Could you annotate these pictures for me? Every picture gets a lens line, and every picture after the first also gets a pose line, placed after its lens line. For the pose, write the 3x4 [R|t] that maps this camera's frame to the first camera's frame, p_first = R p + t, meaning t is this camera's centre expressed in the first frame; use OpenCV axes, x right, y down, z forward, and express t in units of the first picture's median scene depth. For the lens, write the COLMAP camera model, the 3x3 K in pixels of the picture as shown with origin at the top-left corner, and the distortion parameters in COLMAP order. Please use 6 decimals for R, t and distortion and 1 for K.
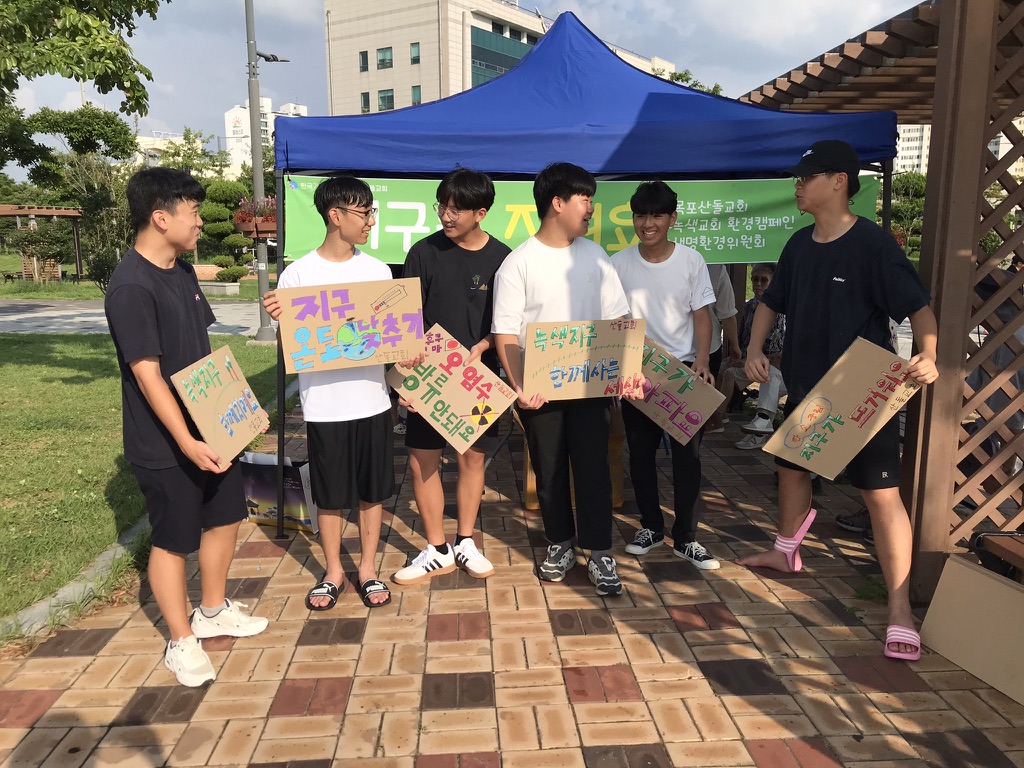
lens RADIAL K [[848.6, 0, 504.7], [0, 848.6, 387.2], [0, 0, 1]] dist [0.011610, 0.013498]
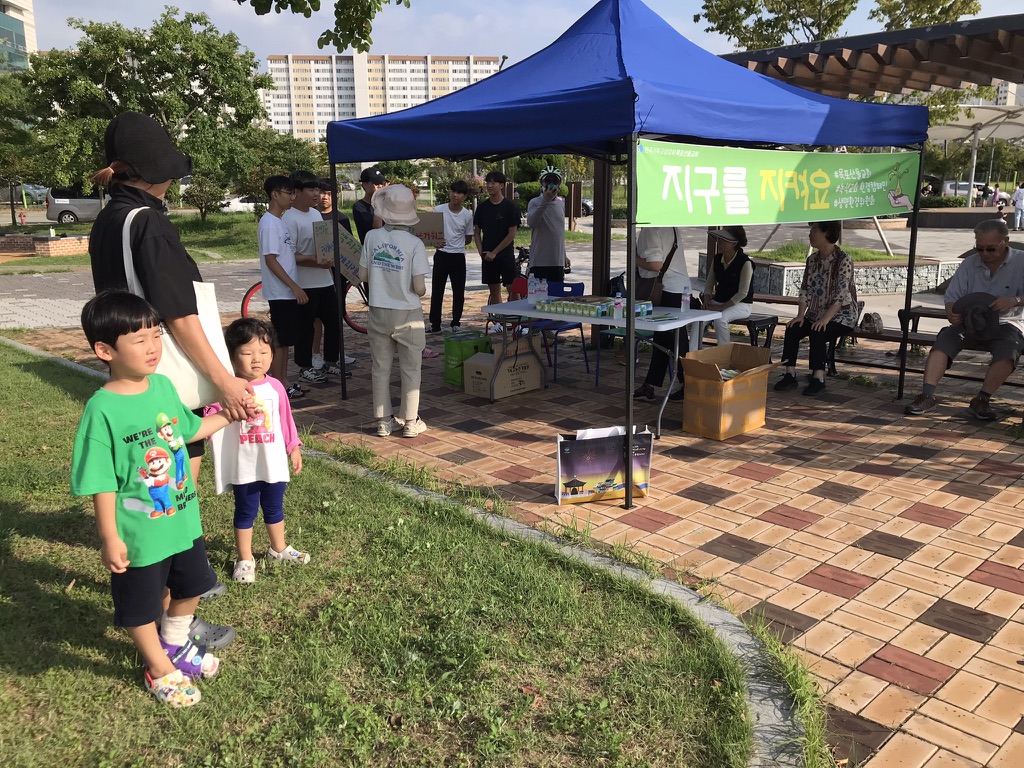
lens RADIAL K [[851.1, 0, 514.5], [0, 851.1, 390.1], [0, 0, 1]] dist [0.006844, -0.008869]
pose [[0.766760, -0.149991, 0.624164, -1.141463], [0.115109, 0.988685, 0.096181, -0.082274], [-0.631528, -0.001901, 0.775350, 0.371628]]
